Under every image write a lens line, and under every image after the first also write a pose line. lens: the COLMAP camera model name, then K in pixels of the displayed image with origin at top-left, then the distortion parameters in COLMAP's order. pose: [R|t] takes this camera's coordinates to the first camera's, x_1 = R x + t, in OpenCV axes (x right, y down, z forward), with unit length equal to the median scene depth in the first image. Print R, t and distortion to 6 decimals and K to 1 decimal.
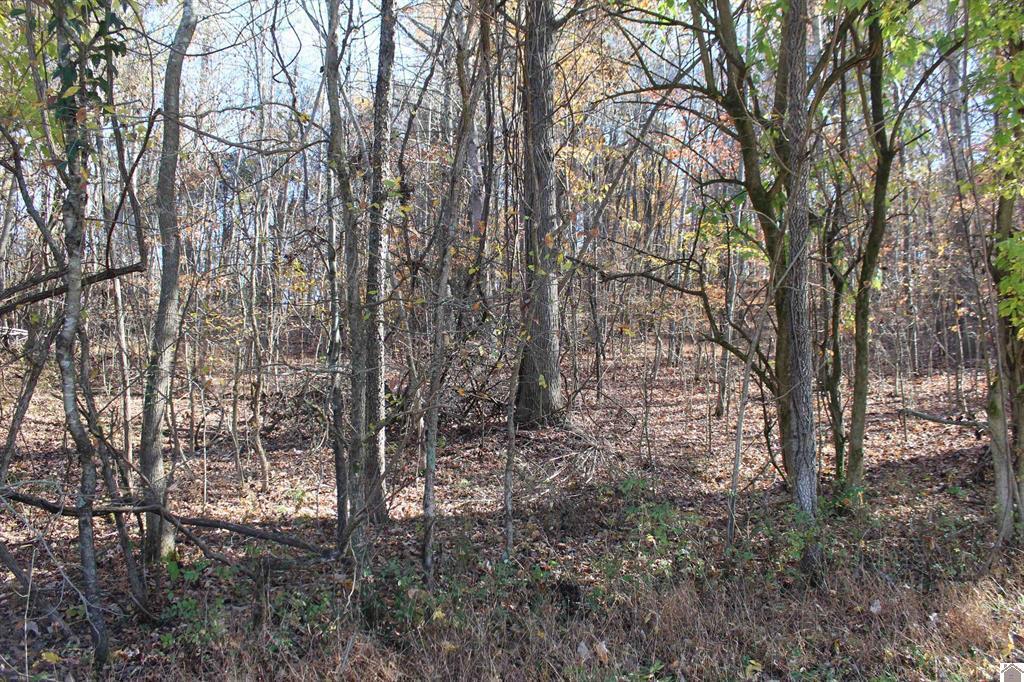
lens RADIAL K [[852.6, 0, 512.0], [0, 852.6, 341.0], [0, 0, 1]] dist [-0.174168, 0.122511]
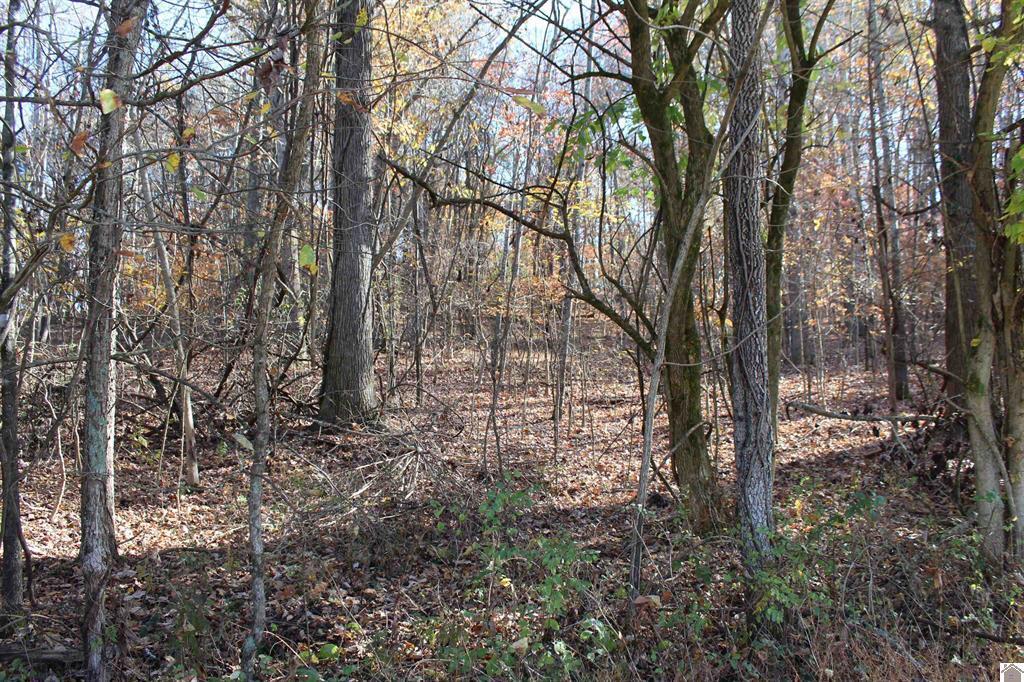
lens RADIAL K [[852.6, 0, 512.0], [0, 852.6, 341.0], [0, 0, 1]] dist [-0.174168, 0.122511]
pose [[0.977232, 0.010651, 0.211906, 0.018660], [-0.006851, 0.999802, -0.018659, 0.039055], [-0.212063, 0.016783, 0.977112, 0.233883]]
